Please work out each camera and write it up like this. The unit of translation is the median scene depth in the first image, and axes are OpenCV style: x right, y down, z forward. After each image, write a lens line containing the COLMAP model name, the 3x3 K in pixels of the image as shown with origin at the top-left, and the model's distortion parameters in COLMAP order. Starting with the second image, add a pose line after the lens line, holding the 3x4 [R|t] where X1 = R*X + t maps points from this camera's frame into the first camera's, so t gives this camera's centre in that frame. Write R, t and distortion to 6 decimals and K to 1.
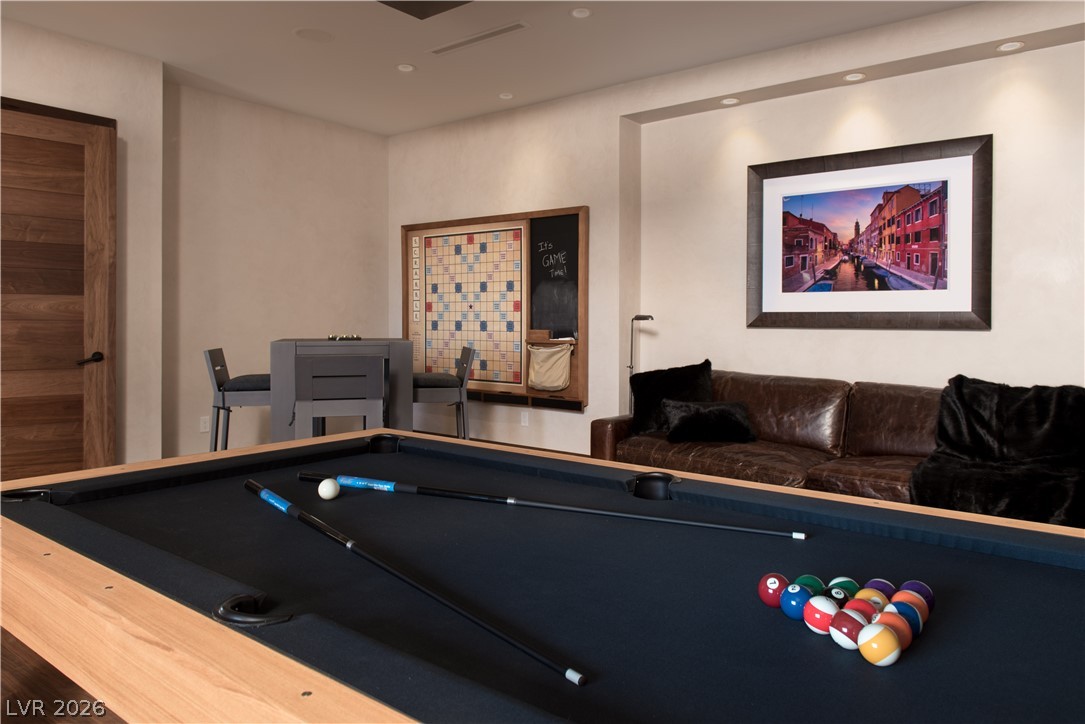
lens RADIAL K [[749.2, 0, 537.6], [0, 749.2, 321.1], [0, 0, 1]] dist [0.003550, 0.000464]
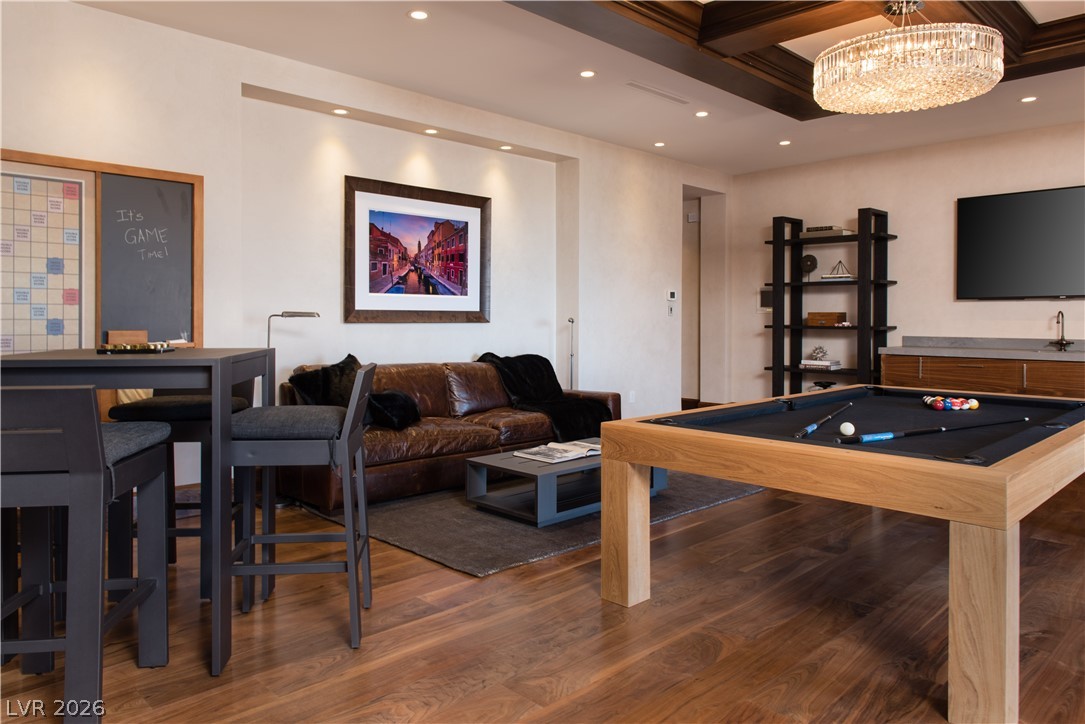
lens RADIAL K [[749.2, 0, 537.6], [0, 749.2, 321.1], [0, 0, 1]] dist [0.003550, 0.000464]
pose [[0.102827, -0.008824, 0.994660, -0.822710], [-0.000107, 0.999961, 0.008882, -0.005248], [-0.994699, -0.001019, 0.102822, 0.646428]]
